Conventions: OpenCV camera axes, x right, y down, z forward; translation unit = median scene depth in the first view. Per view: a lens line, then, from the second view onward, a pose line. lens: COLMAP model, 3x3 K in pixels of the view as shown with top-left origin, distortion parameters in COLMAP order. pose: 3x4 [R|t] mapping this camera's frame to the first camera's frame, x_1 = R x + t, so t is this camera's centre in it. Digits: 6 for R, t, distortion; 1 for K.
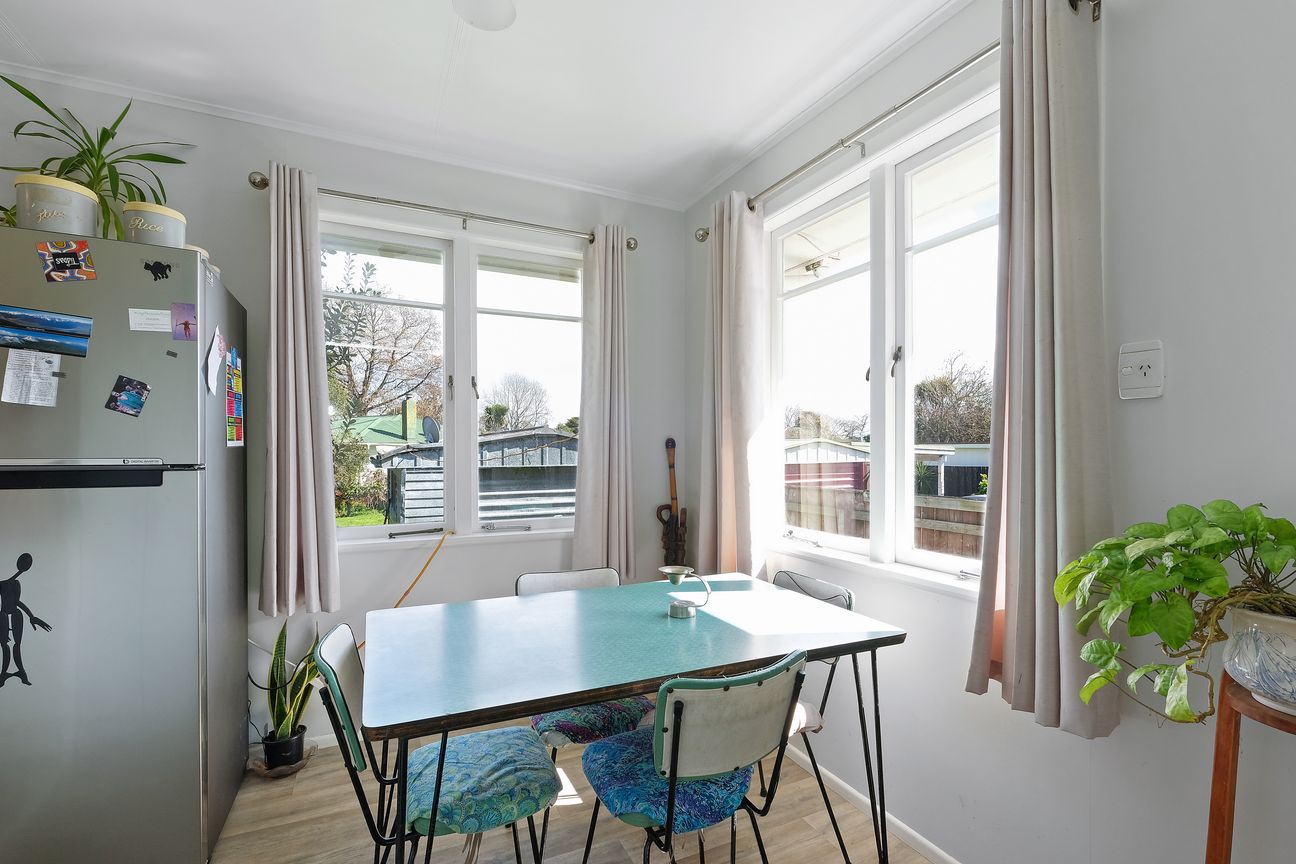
lens RADIAL K [[576.9, 0, 647.4], [0, 576.9, 455.3], [0, 0, 1]] dist [-0.000508, -0.000017]
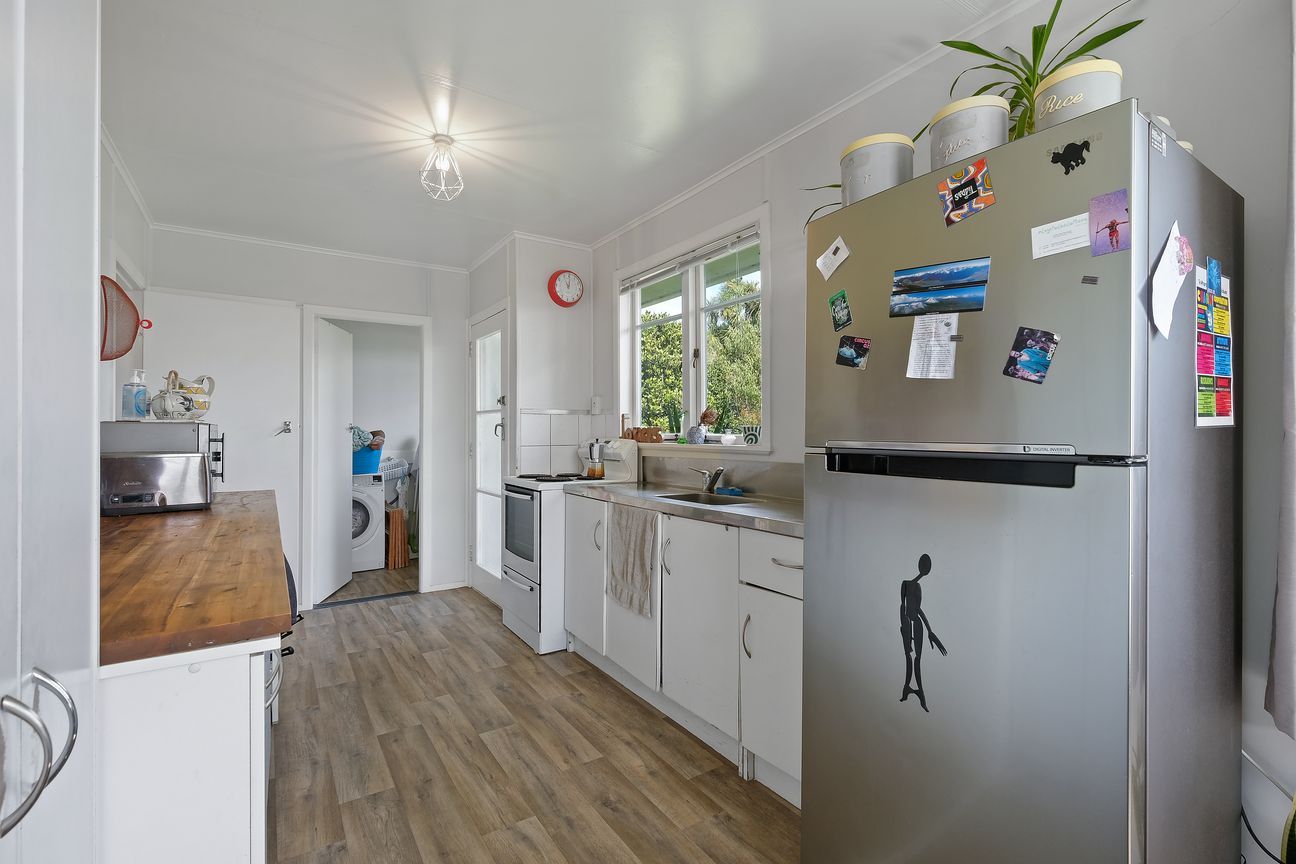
lens RADIAL K [[583.8, 0, 648.0], [0, 583.8, 432.0], [0, 0, 1]] dist [-0.004116, -0.000321]
pose [[0.137655, -0.000384, -0.990480, -0.262348], [-0.008110, 0.999966, -0.001515, -0.004793], [0.990447, 0.008241, 0.137647, 0.438047]]
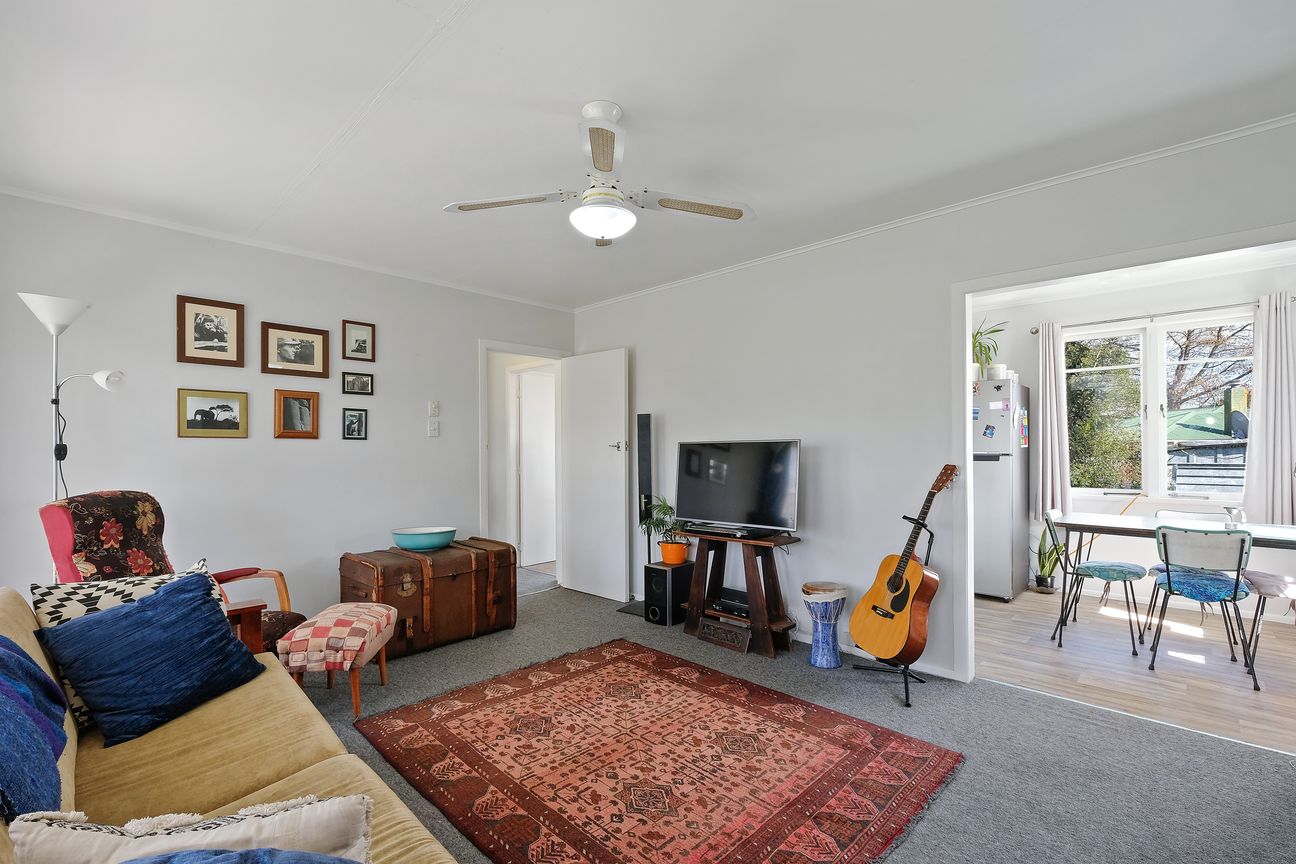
lens RADIAL K [[576.9, 0, 647.4], [0, 576.9, 455.3], [0, 0, 1]] dist [-0.000508, -0.000017]
pose [[0.352827, 0.004213, -0.935679, 1.286467], [-0.002473, 0.999991, 0.003570, 0.017441], [0.935685, 0.001054, 0.352834, -1.727636]]
